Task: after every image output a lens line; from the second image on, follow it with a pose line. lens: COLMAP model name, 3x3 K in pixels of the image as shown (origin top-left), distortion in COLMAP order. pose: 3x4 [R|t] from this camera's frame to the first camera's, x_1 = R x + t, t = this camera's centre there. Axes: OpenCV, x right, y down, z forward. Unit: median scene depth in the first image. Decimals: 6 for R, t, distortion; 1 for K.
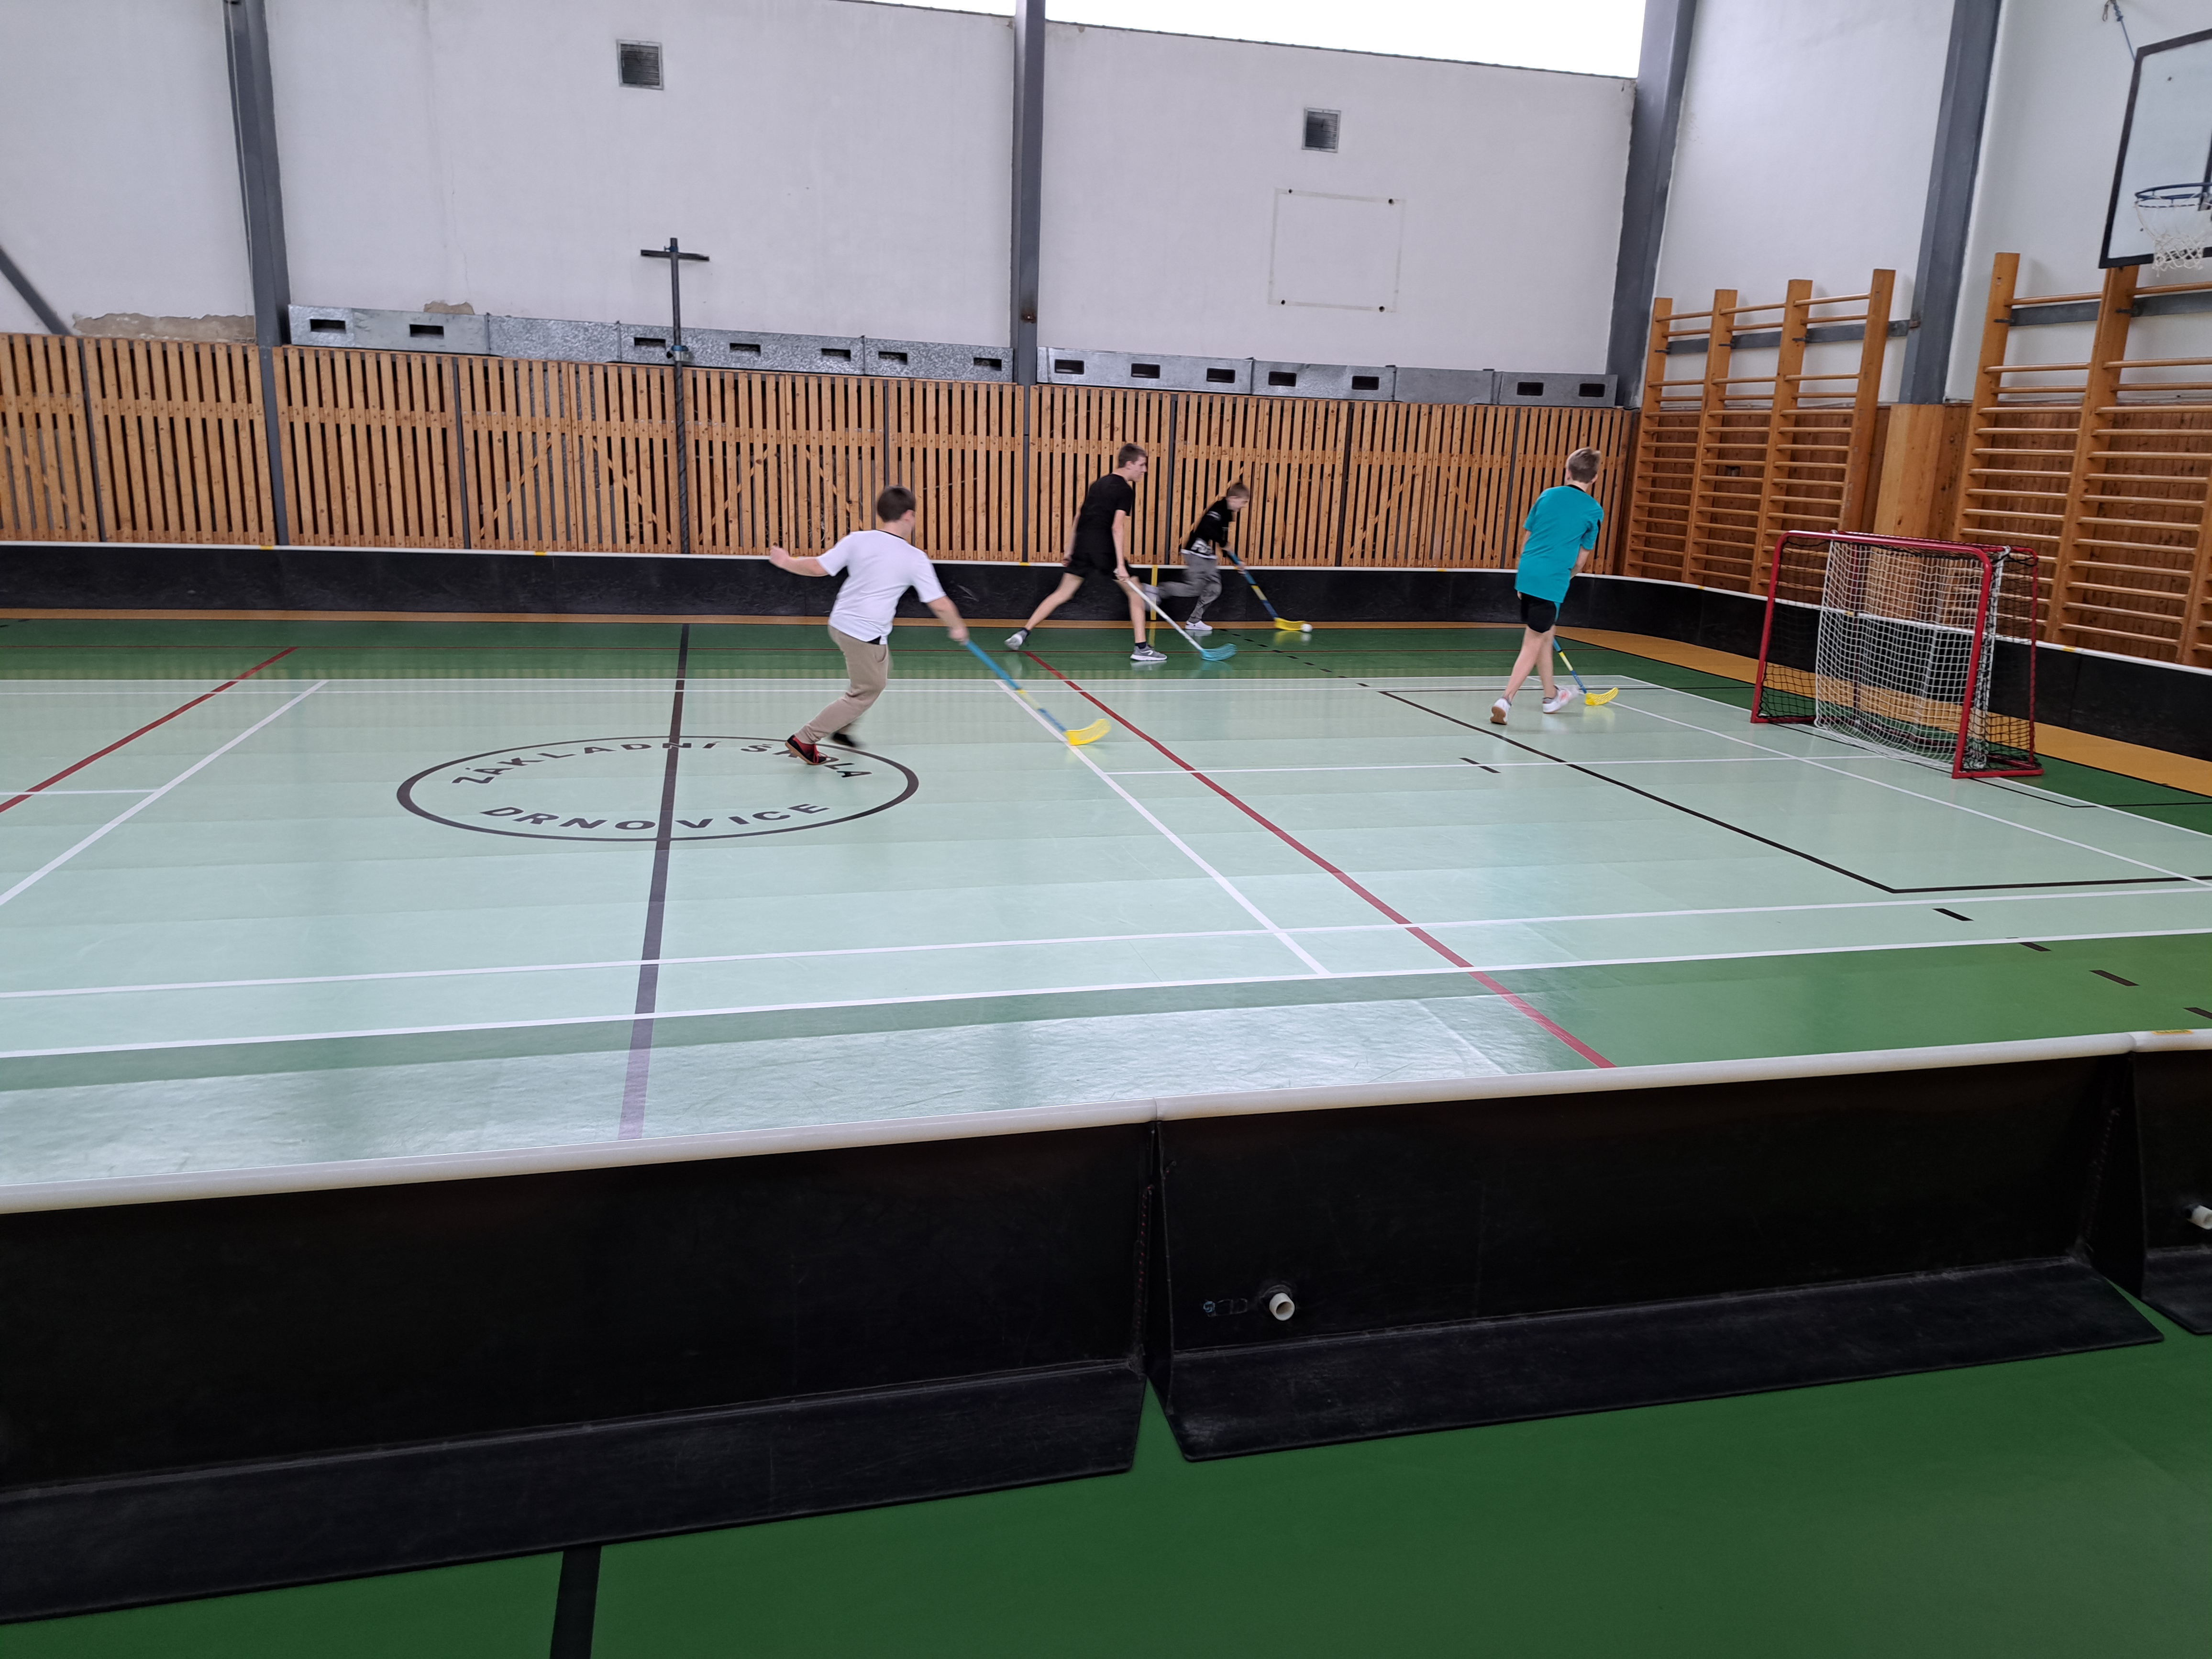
lens RADIAL K [[1608.5, 0, 1140.4], [0, 1608.5, 859.7], [0, 0, 1]] dist [0.071974, -0.064746]
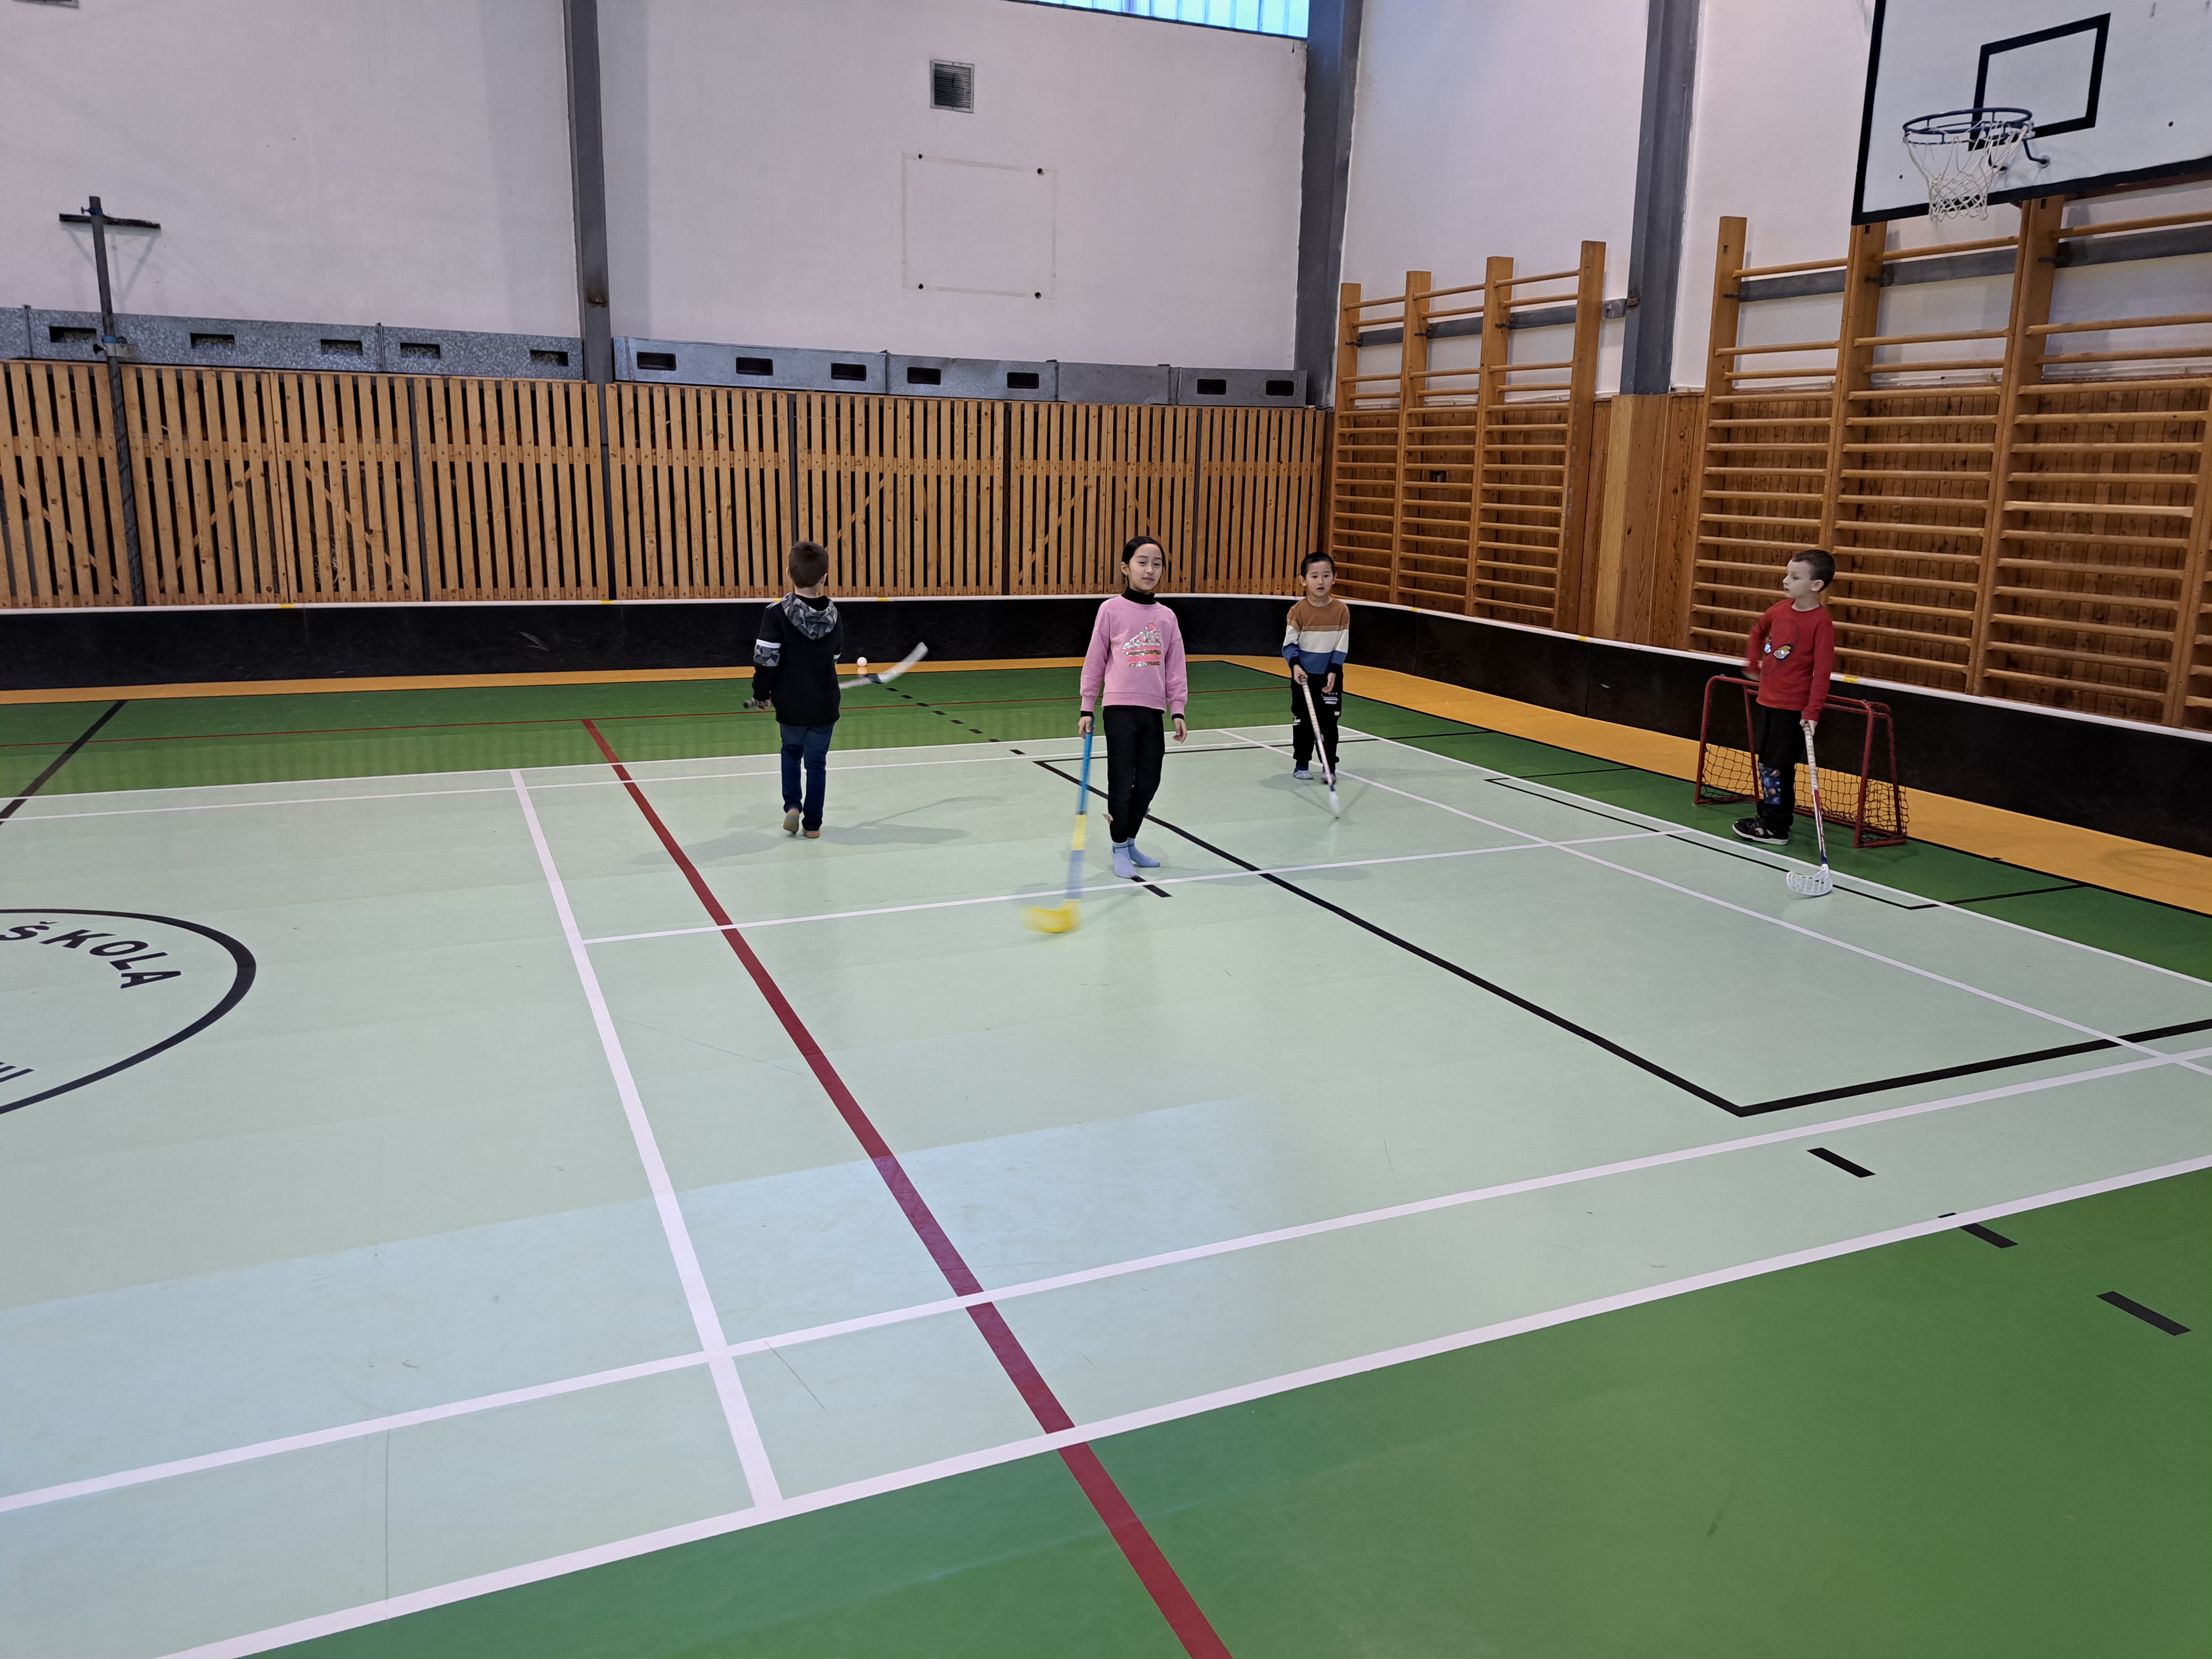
lens RADIAL K [[1608.5, 0, 1116.7], [0, 1608.5, 835.9], [0, 0, 1]] dist [0.071974, -0.064746]
pose [[0.987713, -0.053194, 0.146949, 0.054336], [0.056238, 0.998279, -0.016638, -0.040715], [-0.145811, 0.024698, 0.989004, 0.168344]]
